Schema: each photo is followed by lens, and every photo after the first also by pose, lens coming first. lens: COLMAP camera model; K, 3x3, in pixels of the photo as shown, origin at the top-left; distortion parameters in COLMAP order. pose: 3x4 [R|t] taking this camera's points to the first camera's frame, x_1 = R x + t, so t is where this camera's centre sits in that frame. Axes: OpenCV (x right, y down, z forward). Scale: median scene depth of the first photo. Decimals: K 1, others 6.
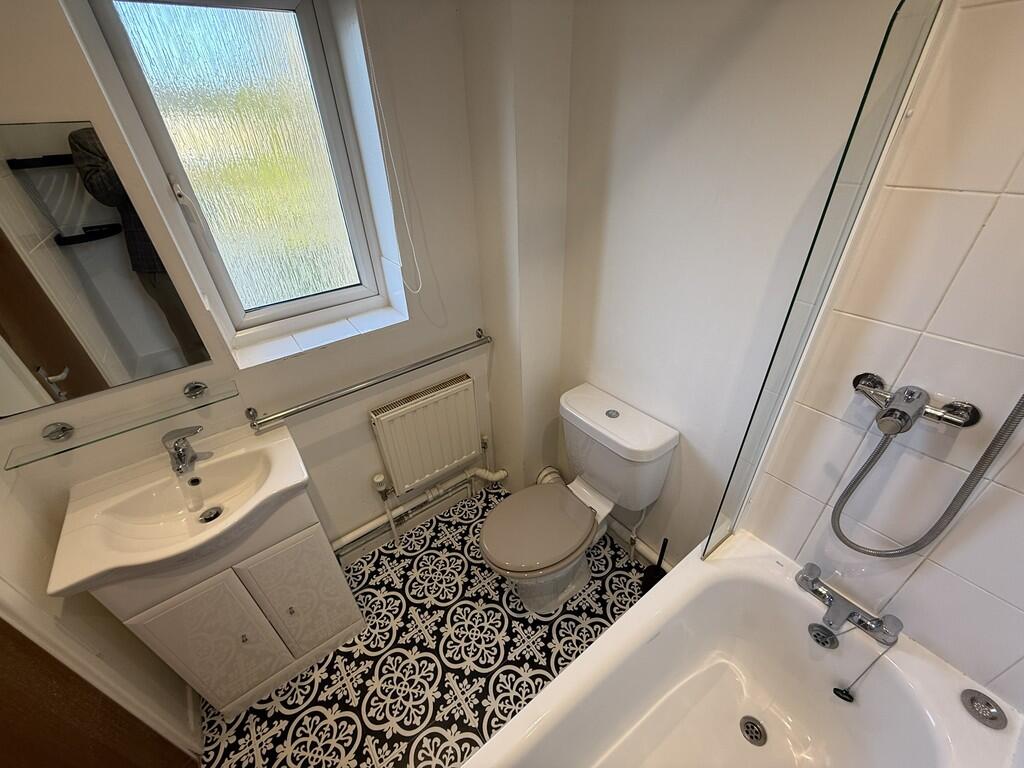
lens RADIAL K [[407.3, 0, 512.0], [0, 407.3, 384.0], [0, 0, 1]] dist [-0.000375, -0.000078]
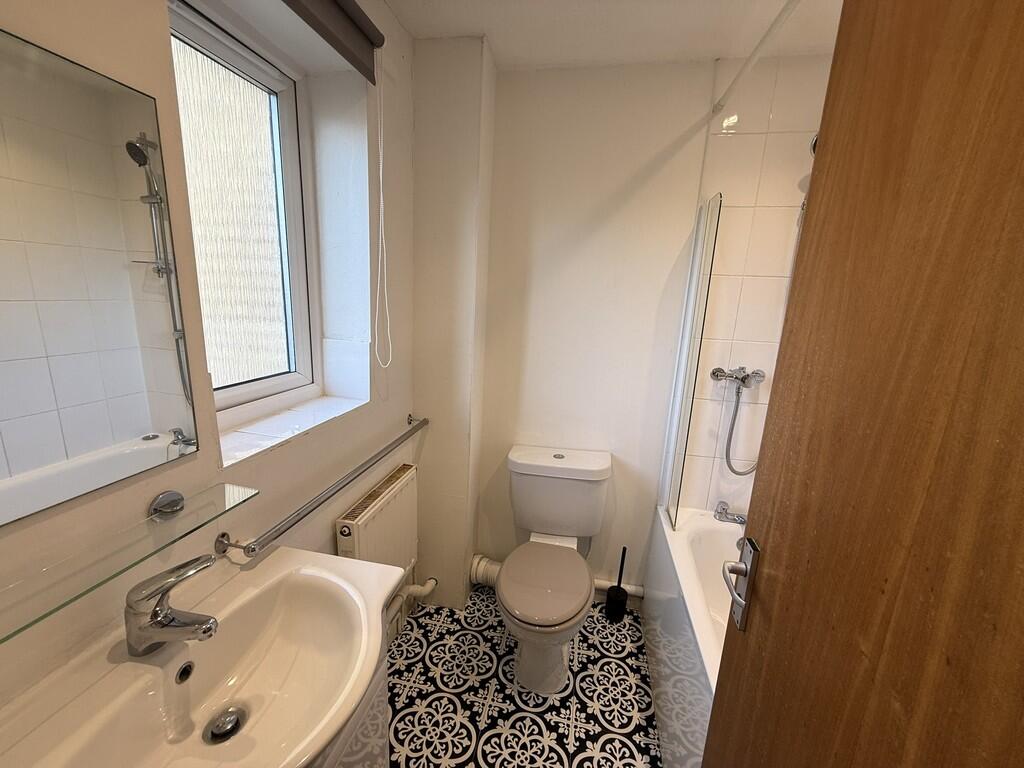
lens RADIAL K [[405.9, 0, 512.0], [0, 405.9, 384.0], [0, 0, 1]] dist [0.002831, 0.000088]
pose [[0.740345, -0.073181, 0.668232, -0.583504], [0.302622, 0.923914, -0.234098, 0.105300], [-0.600257, 0.375535, 0.706162, 0.153701]]
